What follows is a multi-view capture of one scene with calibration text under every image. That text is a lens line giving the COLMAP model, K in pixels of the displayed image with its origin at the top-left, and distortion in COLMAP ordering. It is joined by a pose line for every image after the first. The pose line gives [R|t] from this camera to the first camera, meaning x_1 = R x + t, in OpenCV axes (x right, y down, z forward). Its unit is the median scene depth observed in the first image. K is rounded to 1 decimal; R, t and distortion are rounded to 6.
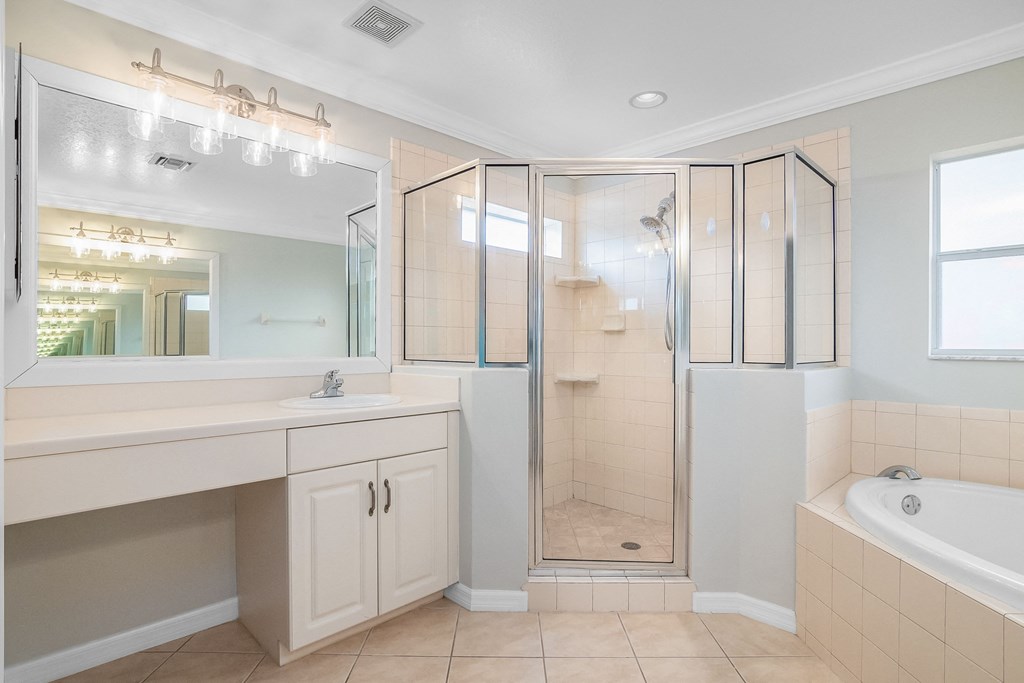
lens RADIAL K [[515.3, 0, 511.0], [0, 515.3, 346.9], [0, 0, 1]] dist [-0.017940, 0.002569]
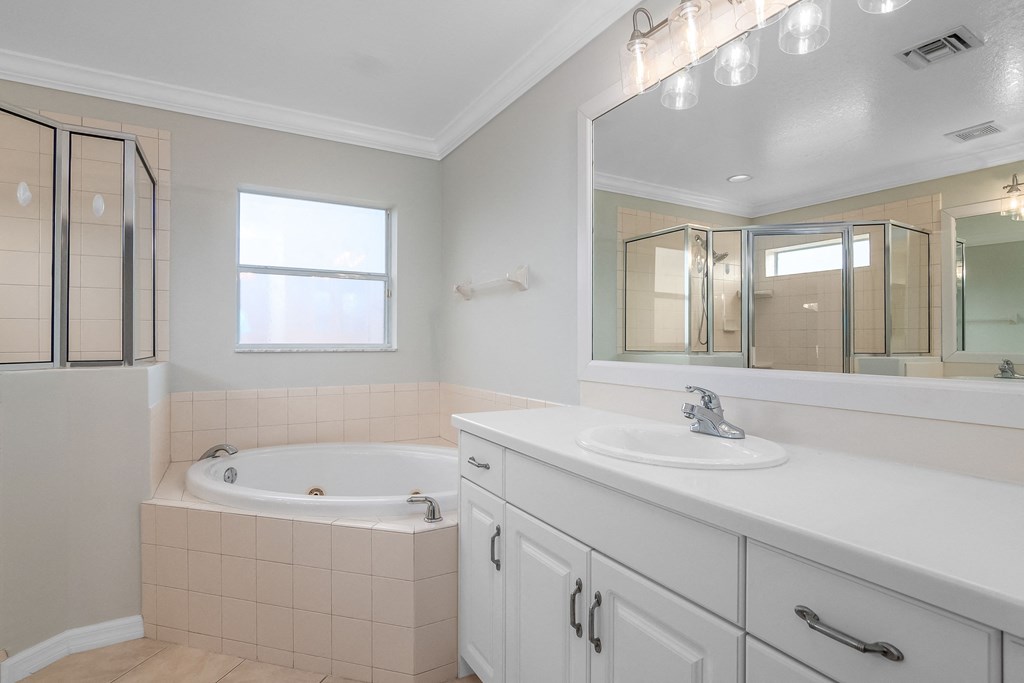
lens RADIAL K [[515.3, 0, 510.8], [0, 515.3, 338.5], [0, 0, 1]] dist [-0.017940, 0.002569]
pose [[0.258801, 0.003308, 0.965925, -0.188700], [0.005845, 0.999970, -0.004991, 0.001292], [-0.965913, 0.006938, 0.258774, 0.063568]]
